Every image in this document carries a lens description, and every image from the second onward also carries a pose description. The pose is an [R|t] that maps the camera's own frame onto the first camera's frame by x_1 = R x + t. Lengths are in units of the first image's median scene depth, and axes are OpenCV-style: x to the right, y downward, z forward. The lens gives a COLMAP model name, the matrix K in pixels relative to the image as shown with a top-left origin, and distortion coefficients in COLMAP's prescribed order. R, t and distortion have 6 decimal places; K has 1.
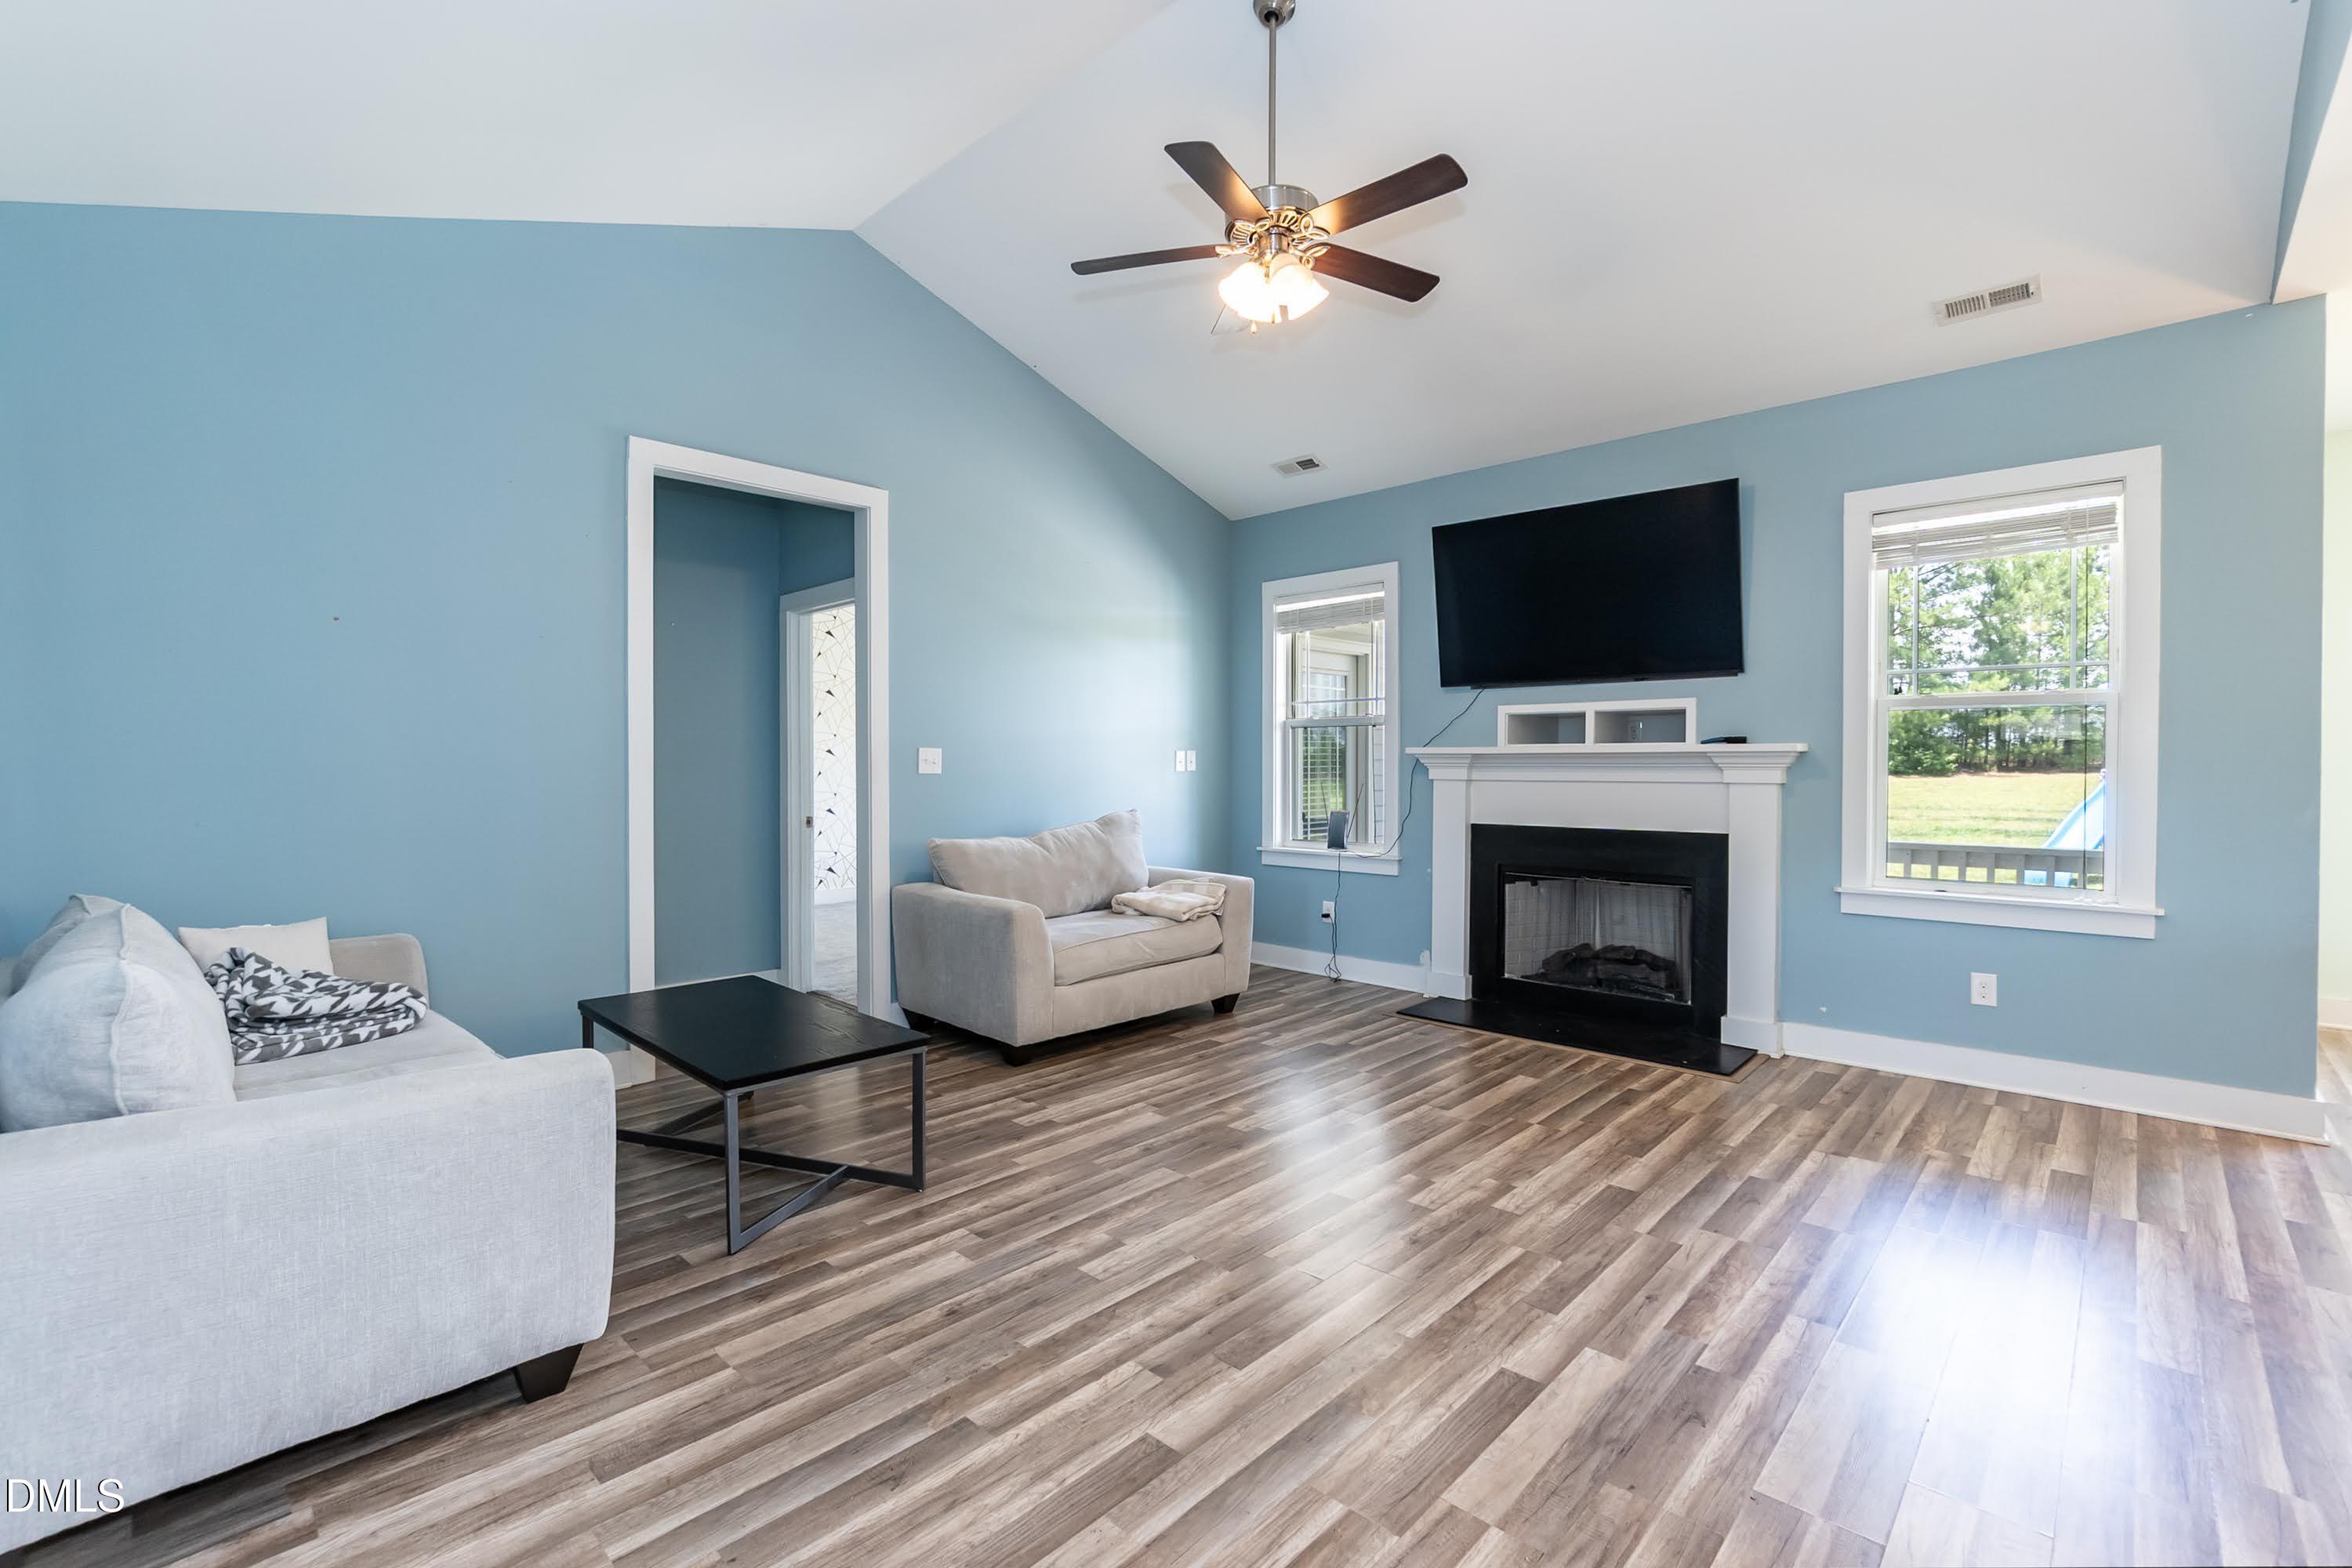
lens RADIAL K [[1055.8, 0, 1181.5], [0, 1055.8, 774.1], [0, 0, 1]] dist [-0.000873, 0.005913]
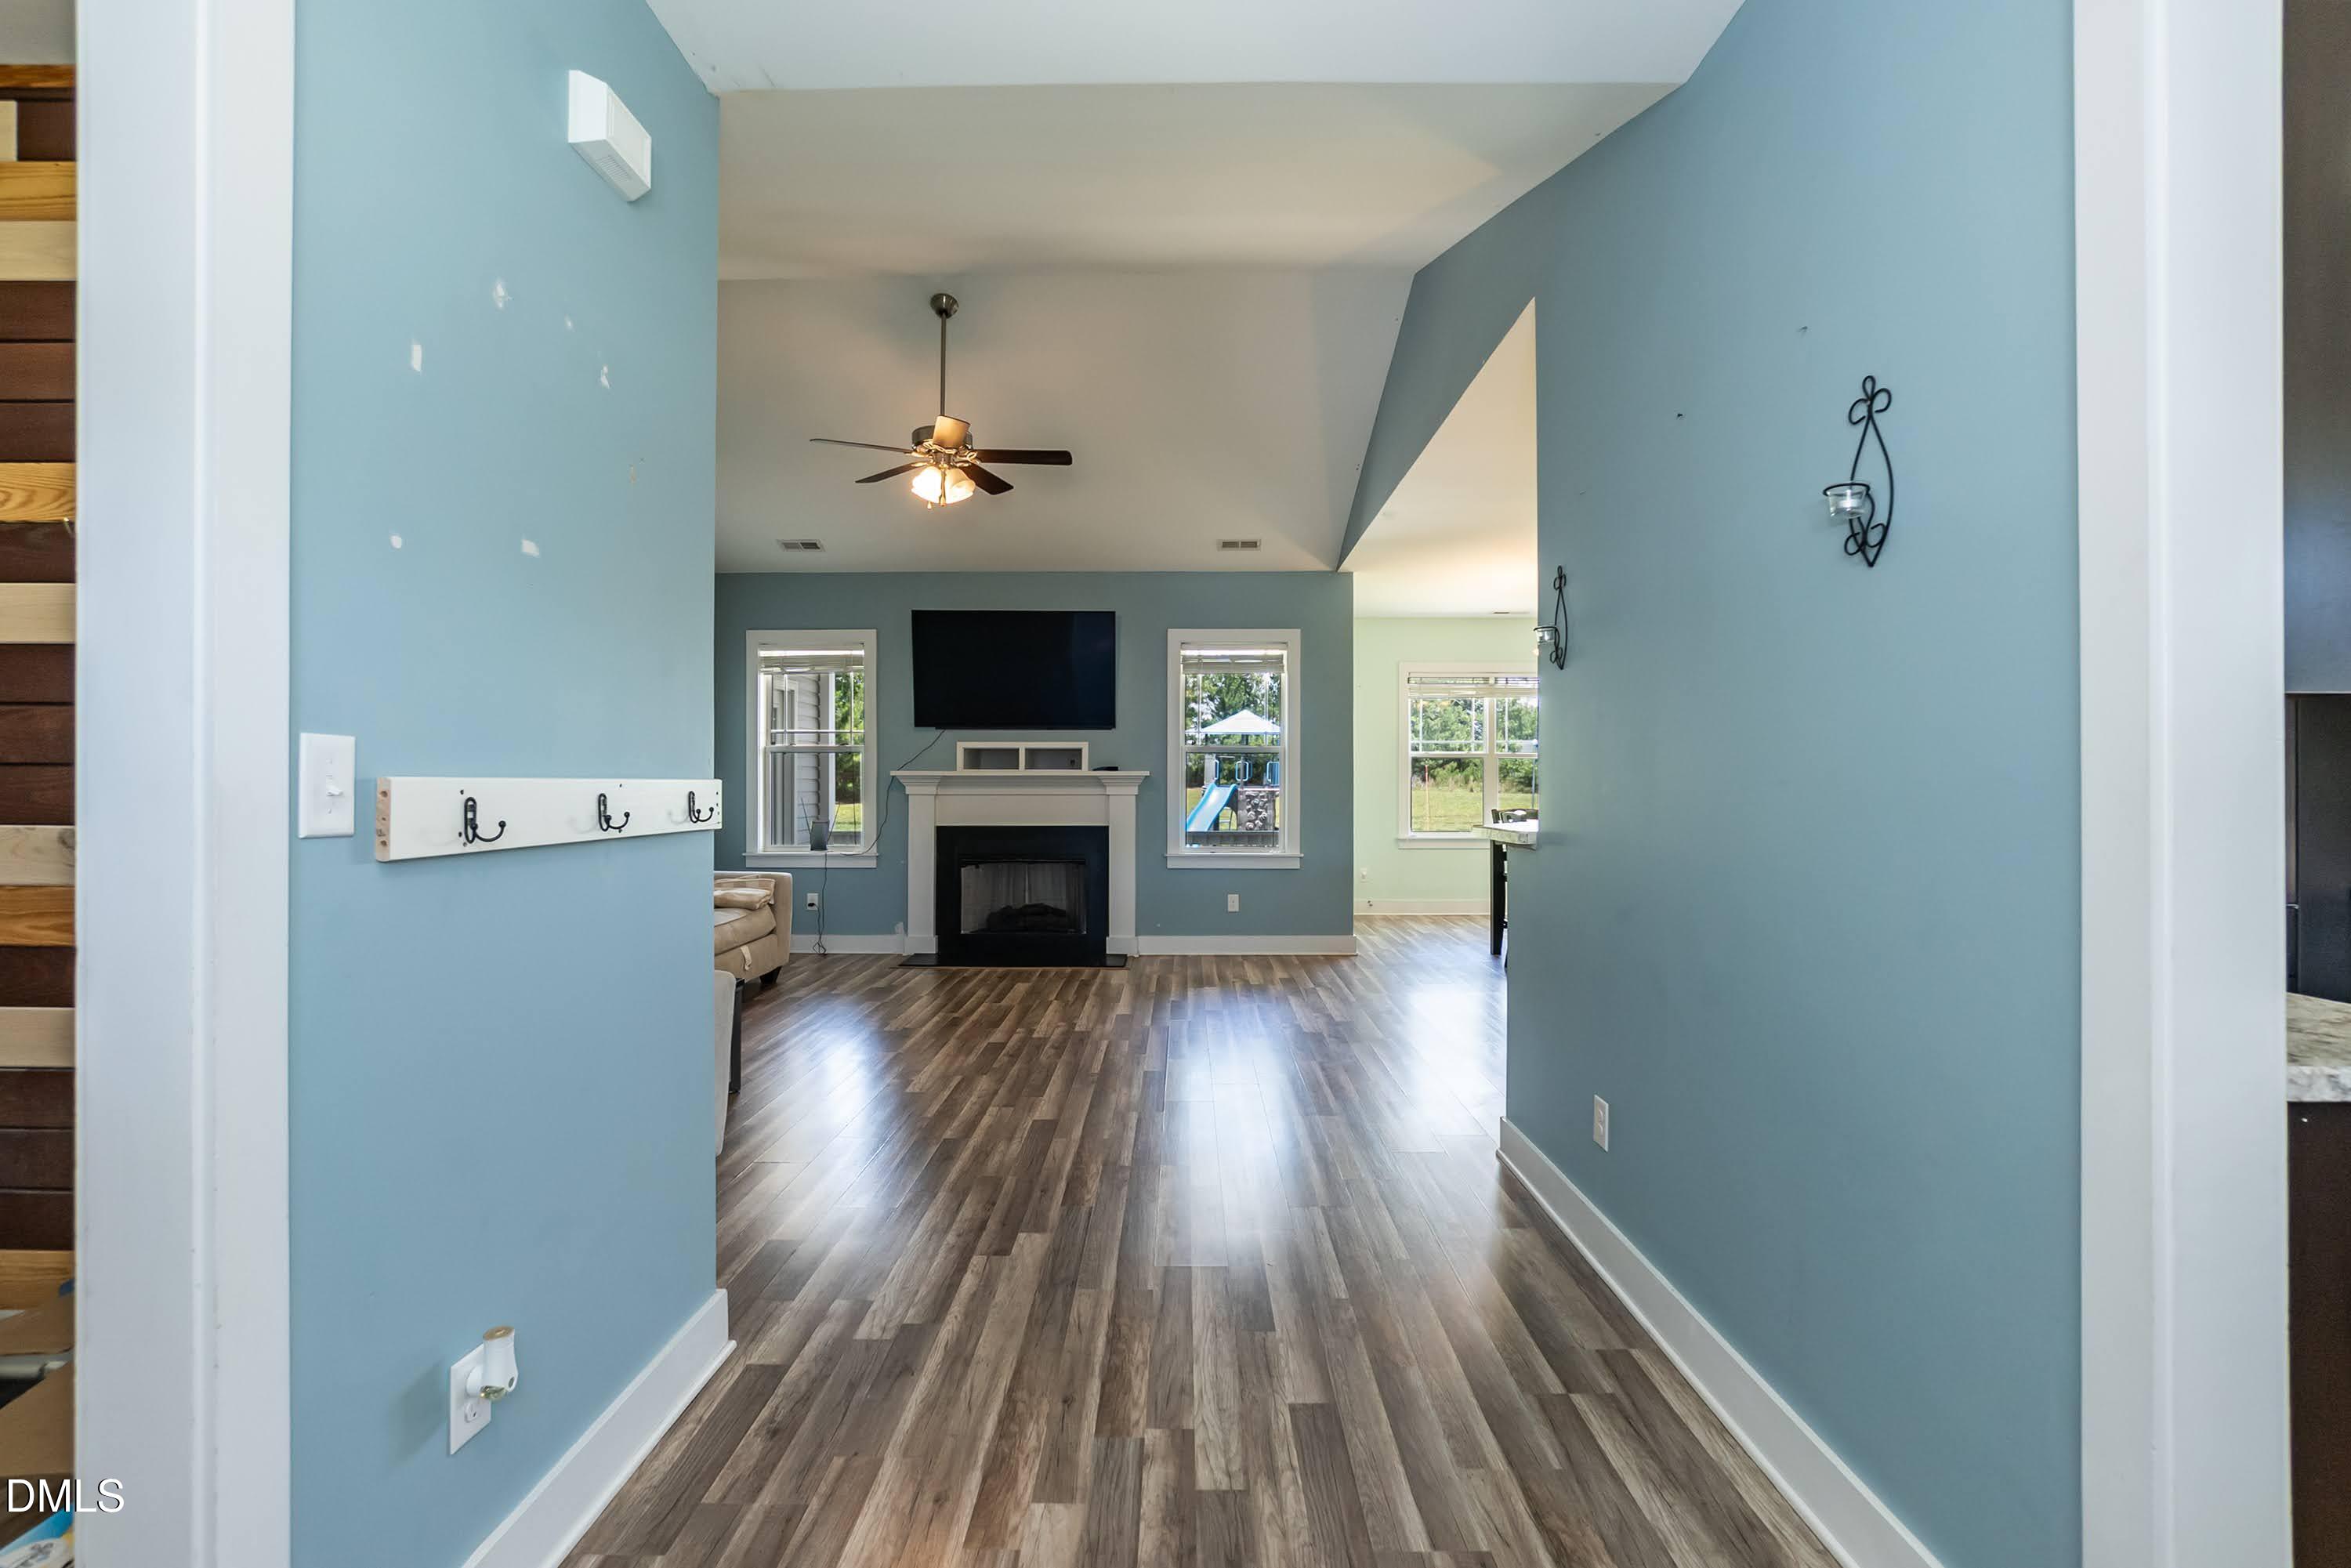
lens RADIAL K [[1033.4, 0, 1175.5], [0, 1033.4, 784.0], [0, 0, 1]] dist [0.055835, 0.000127]
pose [[0.747777, -0.001370, 0.663948, -0.453009], [0.005695, 0.999974, -0.004350, -0.000847], [-0.663925, 0.007035, 0.747766, -0.260909]]
